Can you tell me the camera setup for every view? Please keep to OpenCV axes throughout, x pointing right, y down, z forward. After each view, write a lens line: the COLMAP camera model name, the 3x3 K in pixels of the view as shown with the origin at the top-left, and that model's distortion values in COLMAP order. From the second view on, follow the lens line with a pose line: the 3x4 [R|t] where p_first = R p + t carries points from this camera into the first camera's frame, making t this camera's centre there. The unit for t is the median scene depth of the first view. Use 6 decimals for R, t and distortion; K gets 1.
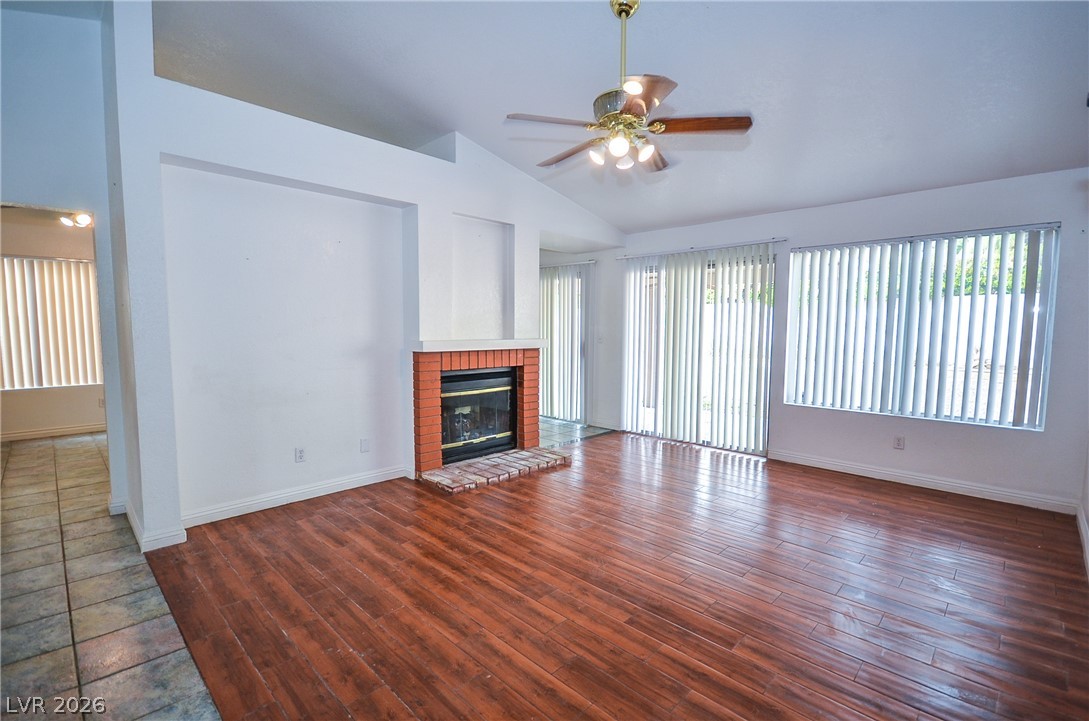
lens RADIAL K [[493.0, 0, 544.6], [0, 493.0, 361.9], [0, 0, 1]] dist [0.002169, -0.006535]
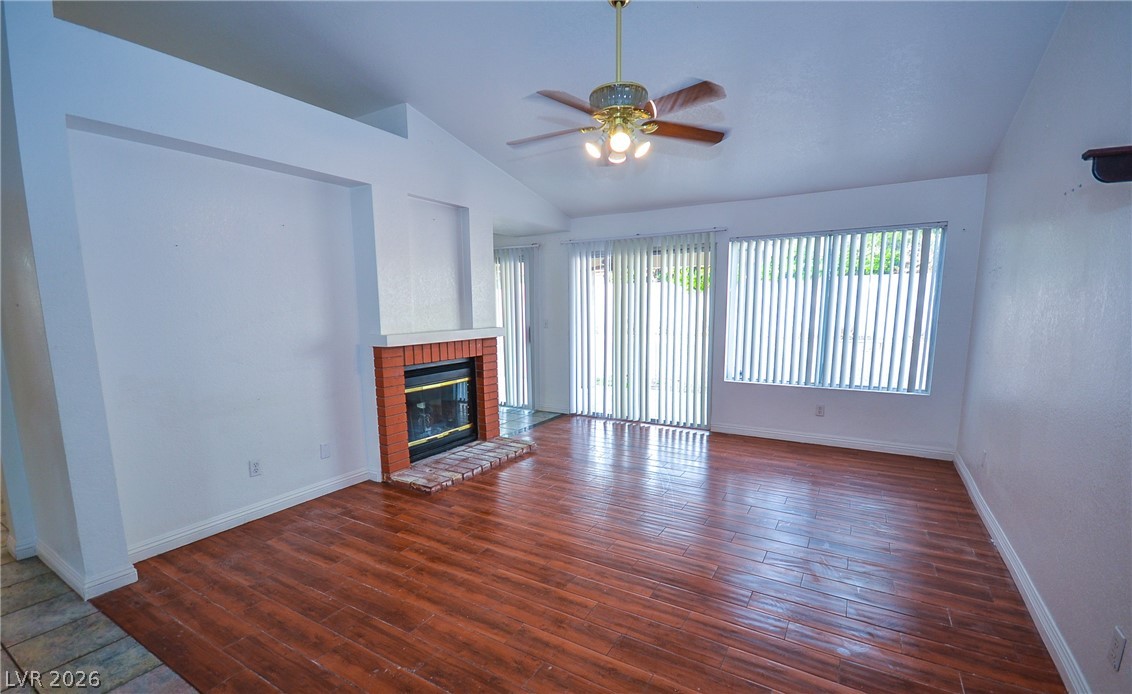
lens RADIAL K [[498.8, 0, 566.0], [0, 498.8, 375.6], [0, 0, 1]] dist [0.003346, -0.008992]
pose [[0.972246, -0.047493, 0.229090, -0.131323], [0.031193, 0.996751, 0.074260, -0.024910], [-0.231872, -0.065053, 0.970569, 0.003726]]
